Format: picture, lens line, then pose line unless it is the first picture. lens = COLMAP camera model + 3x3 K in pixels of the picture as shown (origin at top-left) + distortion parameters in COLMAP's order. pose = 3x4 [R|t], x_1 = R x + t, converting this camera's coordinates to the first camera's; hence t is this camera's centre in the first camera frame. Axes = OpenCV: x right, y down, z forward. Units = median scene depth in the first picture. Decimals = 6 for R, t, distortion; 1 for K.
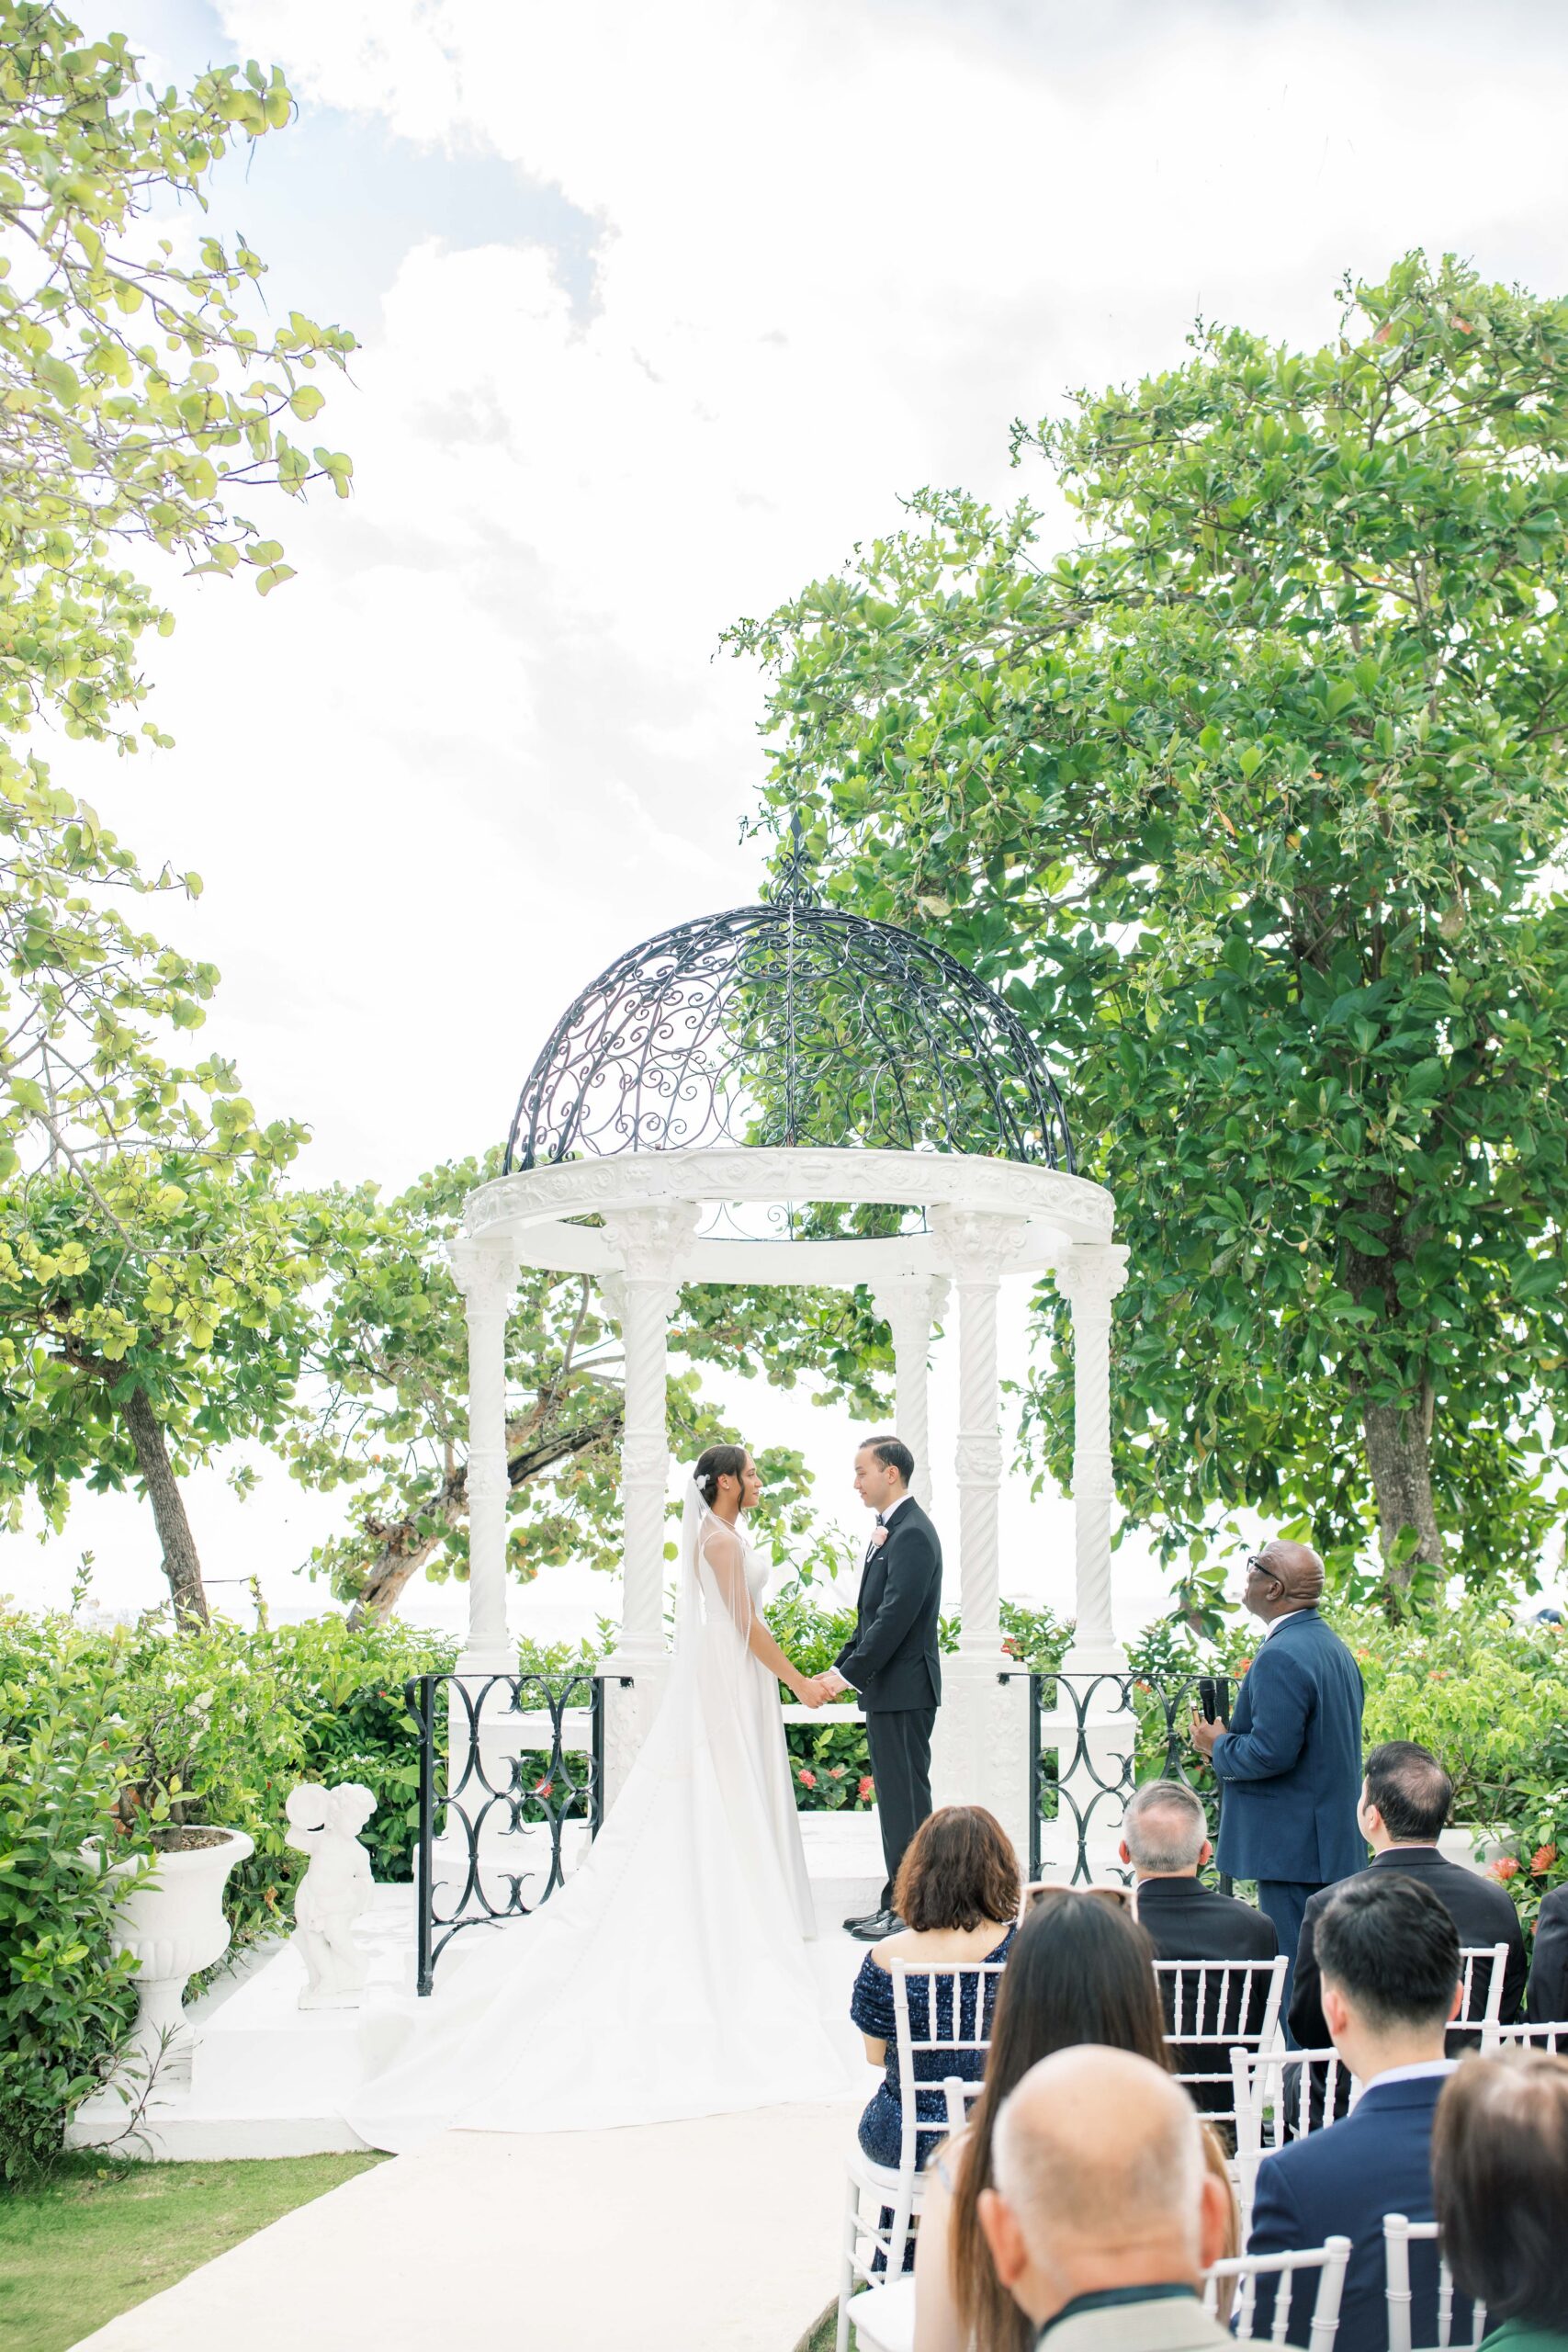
lens RADIAL K [[2362.2, 0, 838.1], [0, 2362.2, 1175.6], [0, 0, 1]] dist [0.004462, -0.001422]
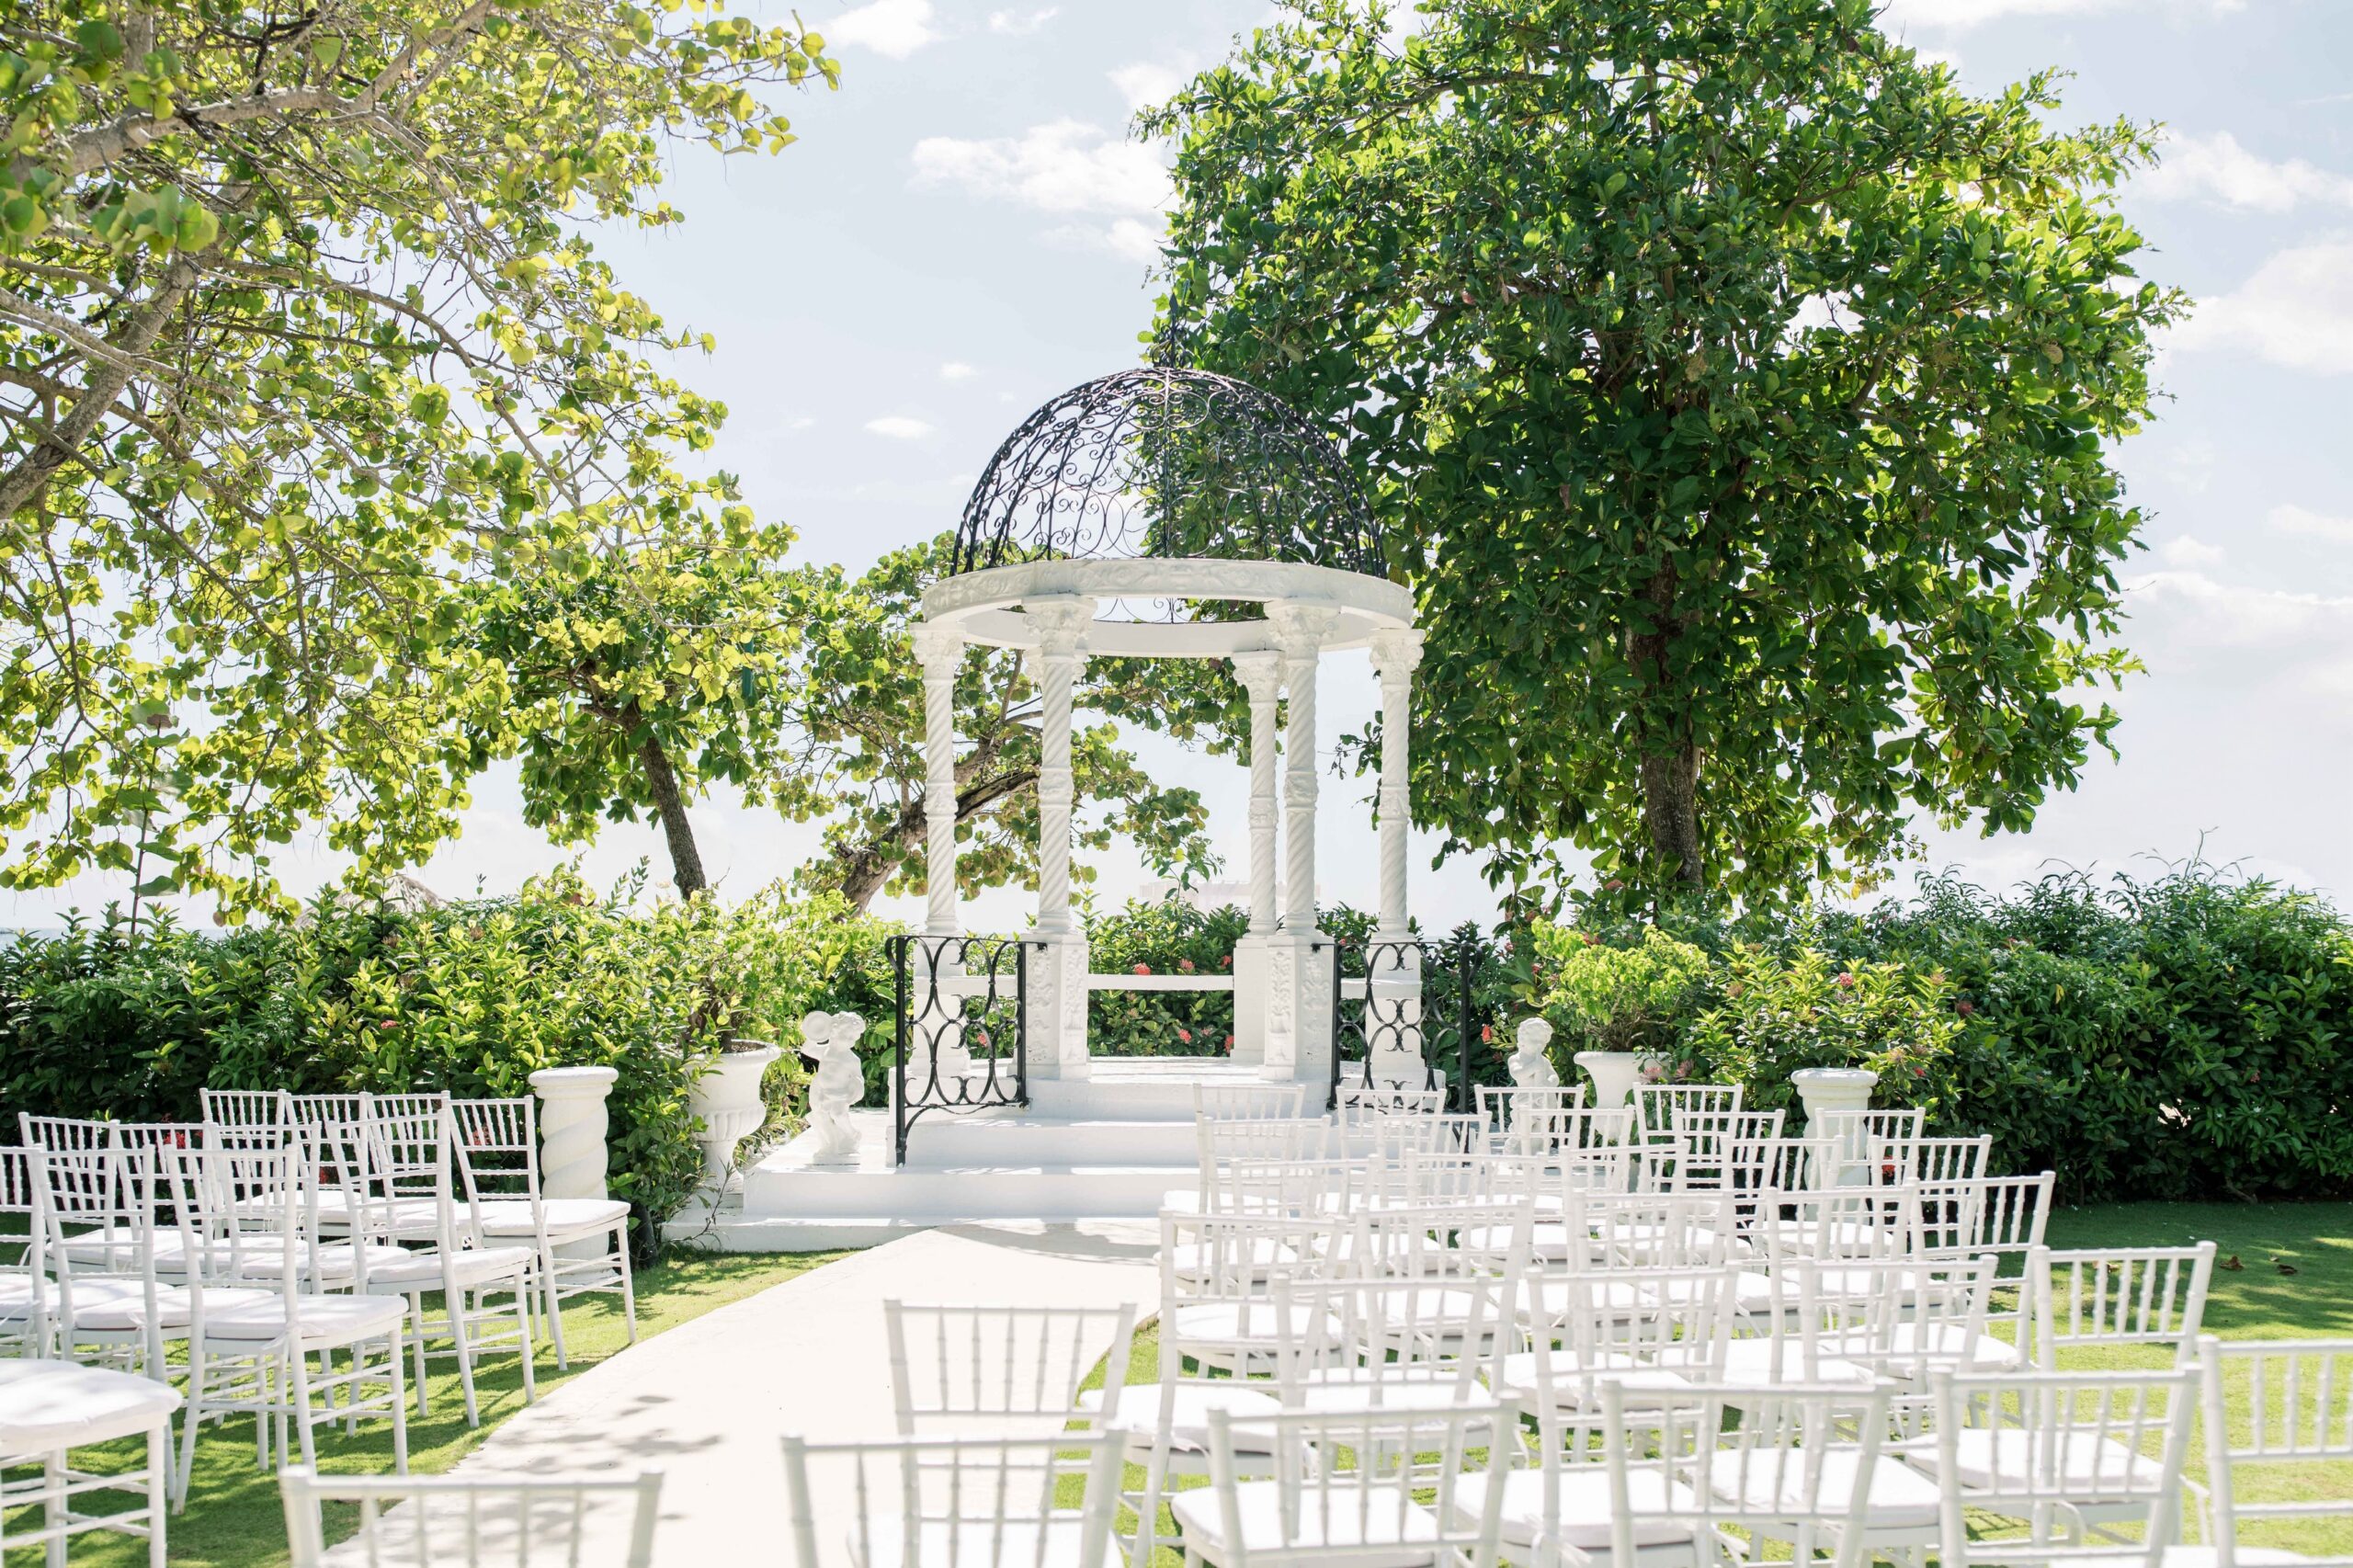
lens RADIAL K [[2363.4, 0, 1176.5], [0, 2363.4, 784.0], [0, 0, 1]] dist [0.004462, -0.001422]
pose [[0.999024, 0.008462, -0.043349, 0.031061], [-0.003745, 0.994169, 0.107765, -0.019627], [0.044009, -0.107498, 0.993231, -0.232371]]
